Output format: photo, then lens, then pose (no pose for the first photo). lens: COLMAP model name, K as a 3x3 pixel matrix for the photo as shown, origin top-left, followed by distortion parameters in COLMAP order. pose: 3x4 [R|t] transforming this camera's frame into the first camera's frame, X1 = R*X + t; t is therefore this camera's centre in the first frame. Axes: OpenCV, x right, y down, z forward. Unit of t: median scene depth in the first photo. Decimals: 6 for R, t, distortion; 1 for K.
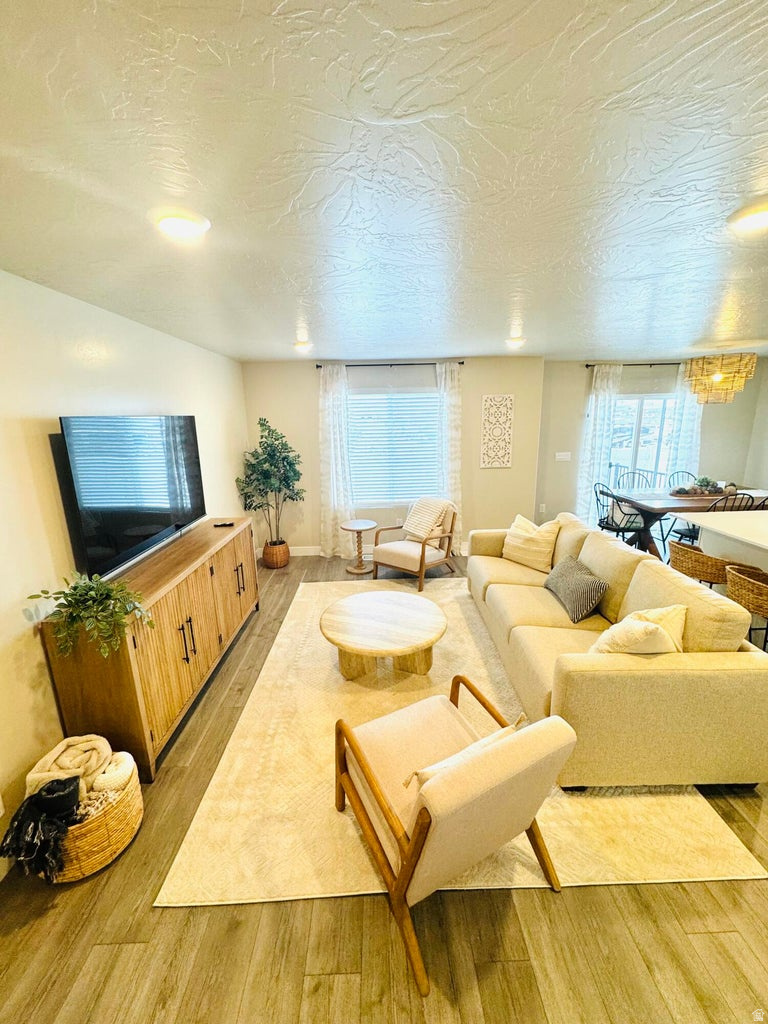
lens RADIAL K [[409.6, 0, 382.7], [0, 409.6, 509.5], [0, 0, 1]] dist [-0.004132, 0.001456]
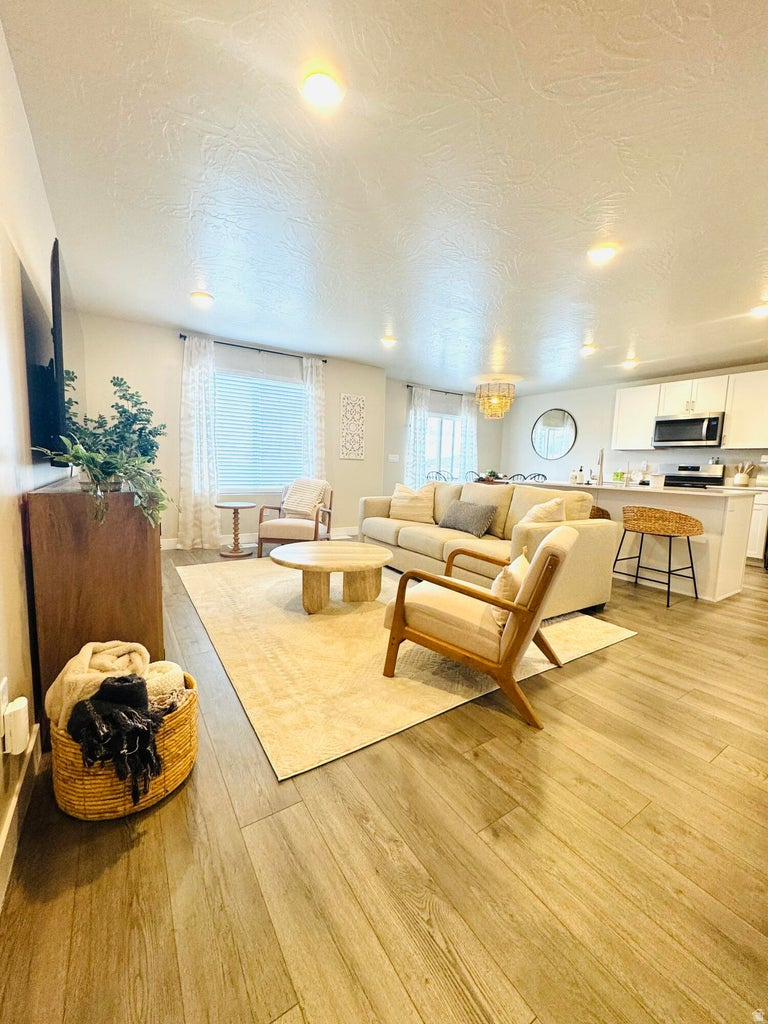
lens RADIAL K [[409.6, 0, 384.5], [0, 409.6, 511.7], [0, 0, 1]] dist [-0.004132, 0.001456]
pose [[0.844285, -0.010109, 0.535799, -0.274355], [0.071448, 0.993019, -0.093849, 0.166373], [-0.531110, 0.117517, 0.839114, 0.030007]]
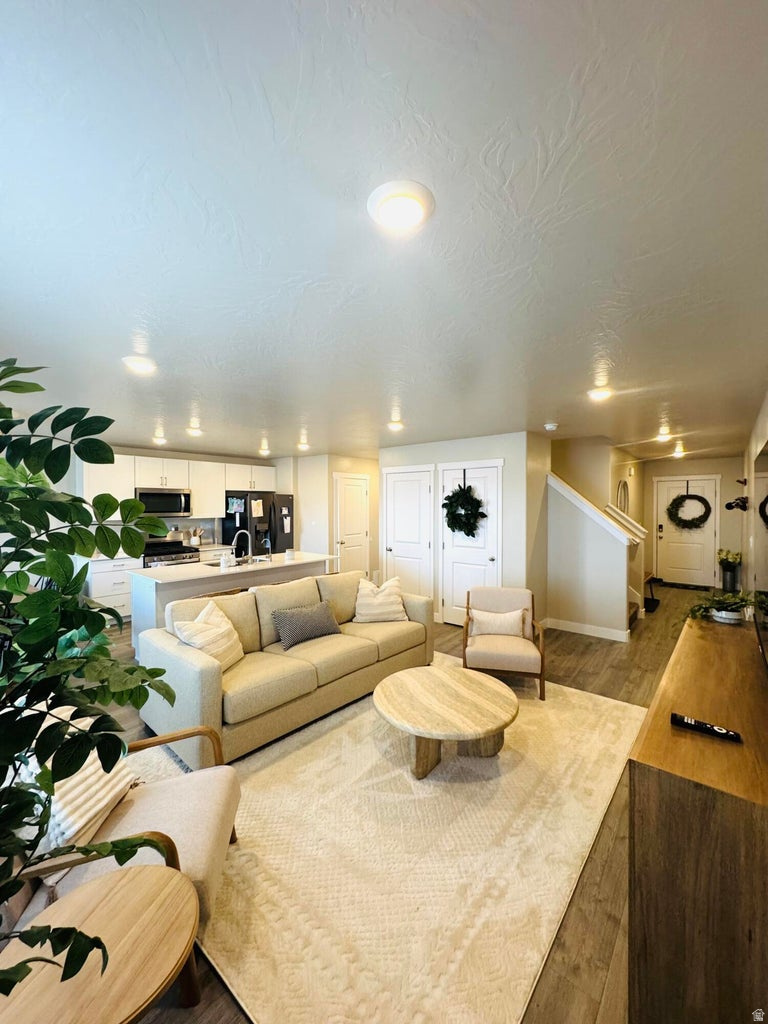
lens RADIAL K [[409.6, 0, 383.1], [0, 409.6, 511.2], [0, 0, 1]] dist [-0.004132, 0.001456]
pose [[-0.756765, 0.012437, 0.653569, -0.299976], [0.165250, 0.970984, 0.172865, -0.187397], [-0.632455, 0.238821, -0.736862, 1.029509]]
